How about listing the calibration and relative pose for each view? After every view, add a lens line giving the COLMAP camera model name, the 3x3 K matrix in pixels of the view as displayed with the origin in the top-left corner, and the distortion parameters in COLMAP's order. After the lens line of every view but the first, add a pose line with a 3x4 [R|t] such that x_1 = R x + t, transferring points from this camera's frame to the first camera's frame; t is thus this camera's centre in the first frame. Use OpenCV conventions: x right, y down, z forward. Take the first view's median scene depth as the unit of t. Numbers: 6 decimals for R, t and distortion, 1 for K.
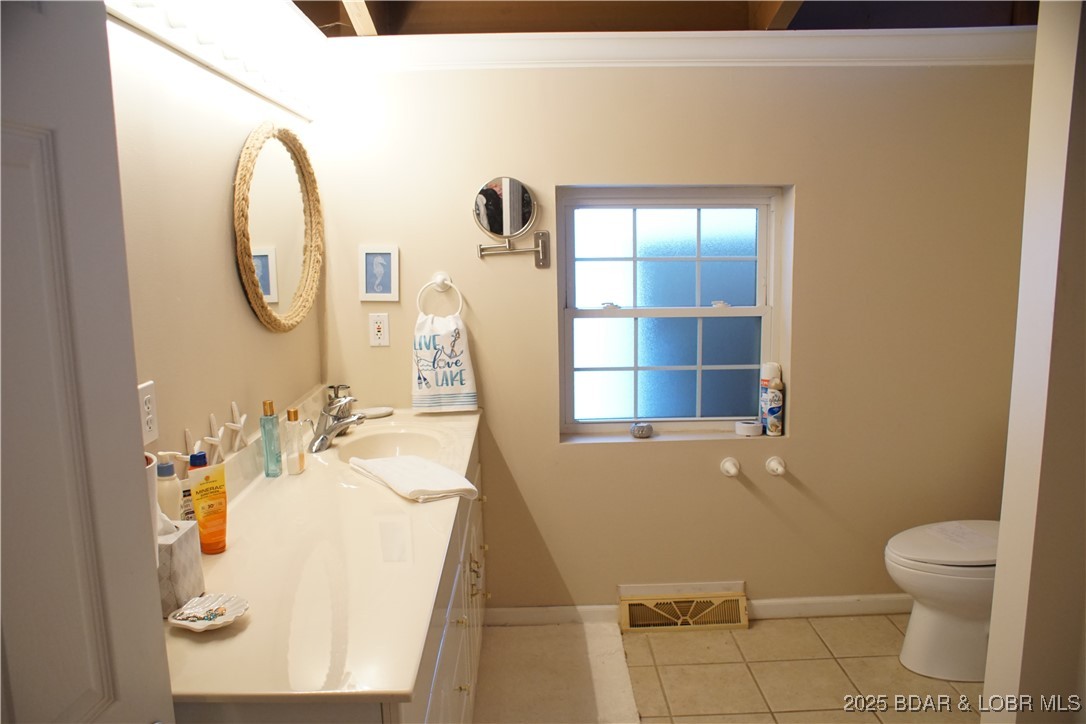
lens RADIAL K [[834.2, 0, 524.8], [0, 834.2, 387.1], [0, 0, 1]] dist [-0.160877, 0.142214]
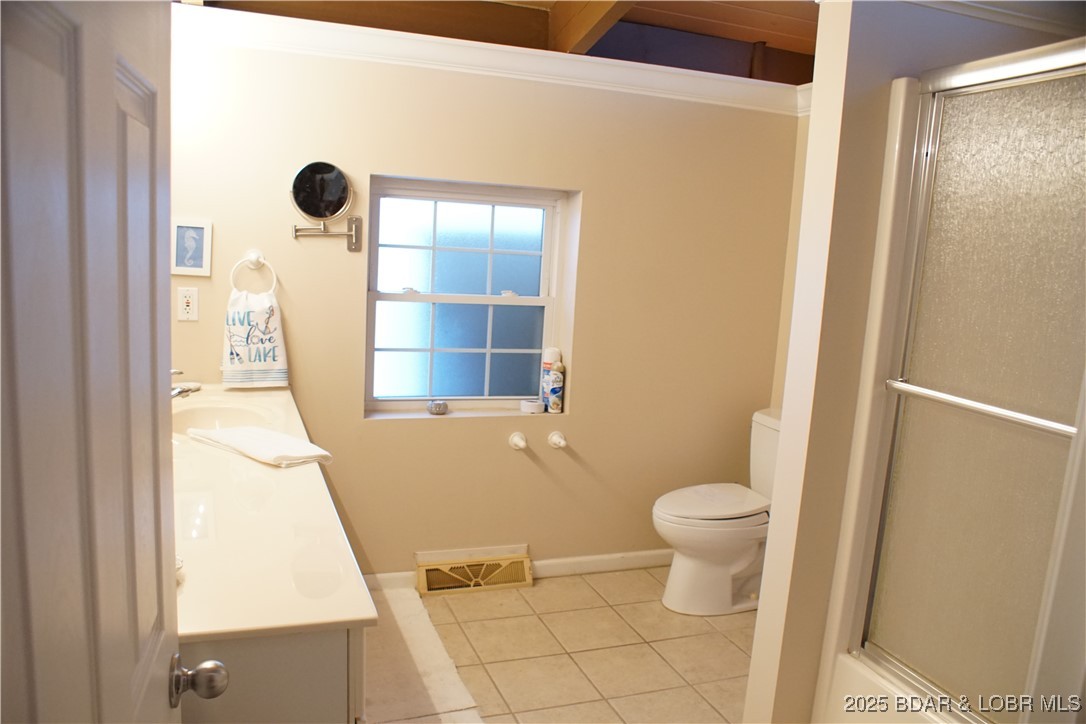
lens RADIAL K [[834.2, 0, 524.8], [0, 834.2, 387.1], [0, 0, 1]] dist [-0.160877, 0.142214]
pose [[0.939286, 0.012010, 0.342925, -0.125546], [-0.015810, 0.999841, 0.008289, 0.015103], [-0.342771, -0.013207, 0.939326, -0.051981]]
